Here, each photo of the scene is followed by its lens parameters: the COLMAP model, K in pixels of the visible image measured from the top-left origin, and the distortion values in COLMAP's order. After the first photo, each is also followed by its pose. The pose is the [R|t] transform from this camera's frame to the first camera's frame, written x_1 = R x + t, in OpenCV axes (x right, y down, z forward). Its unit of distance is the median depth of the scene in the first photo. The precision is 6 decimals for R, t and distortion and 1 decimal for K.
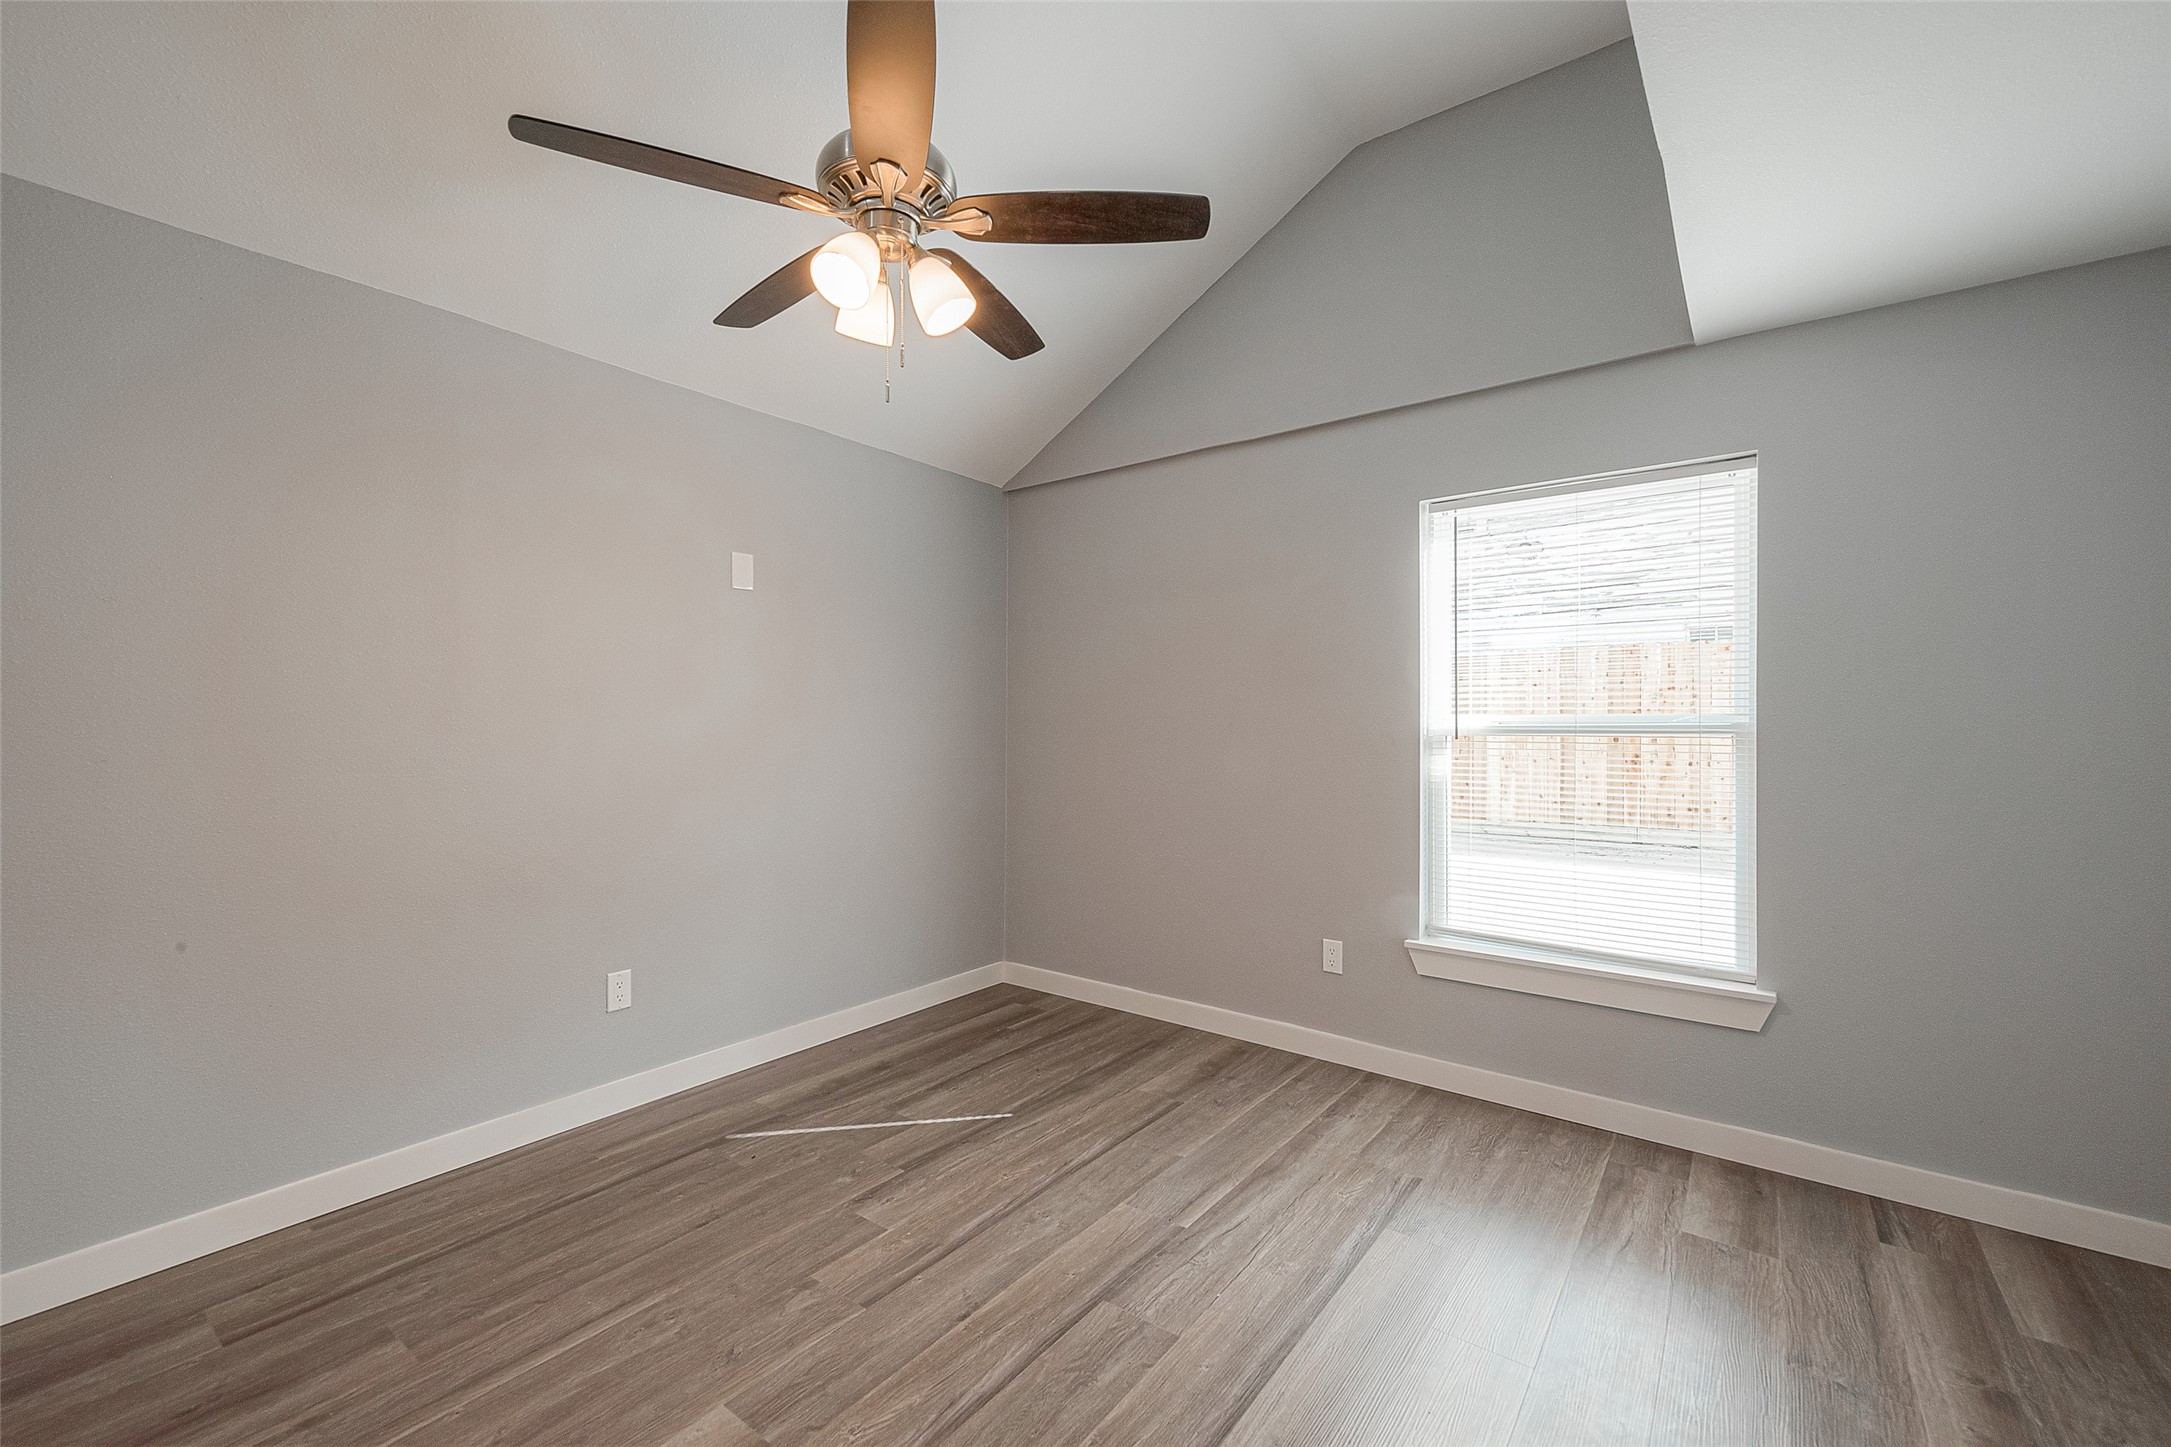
lens RADIAL K [[927.1, 0, 1085.5], [0, 927.1, 723.5], [0, 0, 1]] dist [-0.002818, 0.000041]
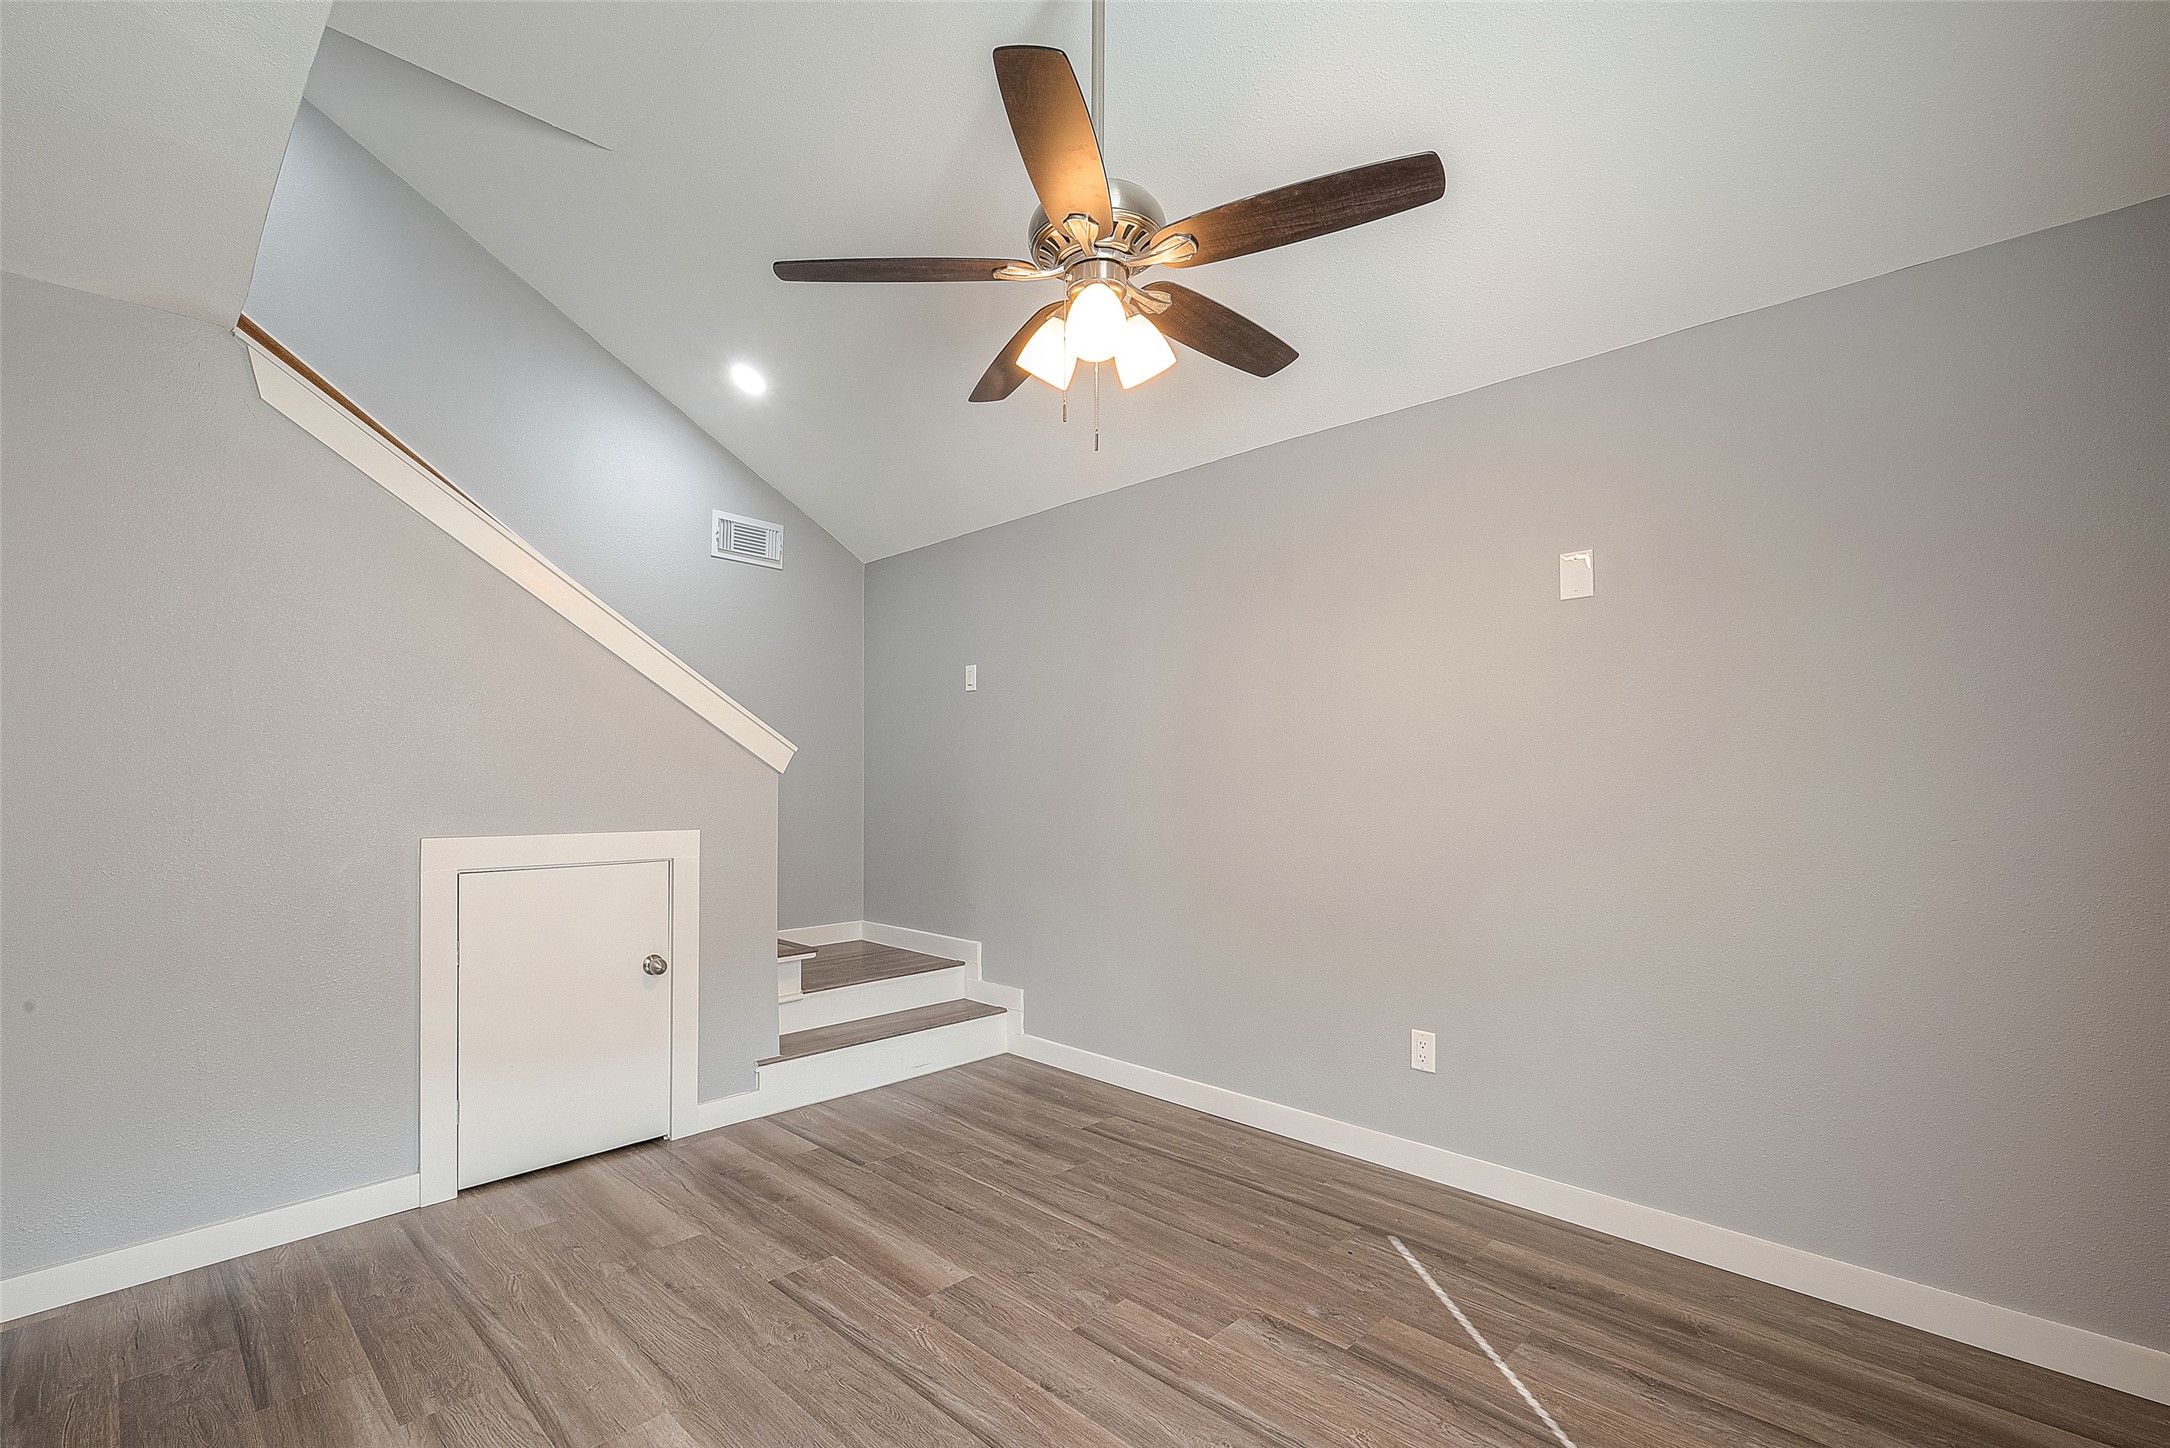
lens RADIAL K [[934.5, 0, 942.5], [0, 934.5, 773.4], [0, 0, 1]] dist [-0.001520, -0.000073]
pose [[-0.211466, -0.001282, -0.977384, 0.787135], [0.000971, 0.999998, -0.001522, 0.001323], [0.977385, -0.001271, -0.211465, 1.025036]]
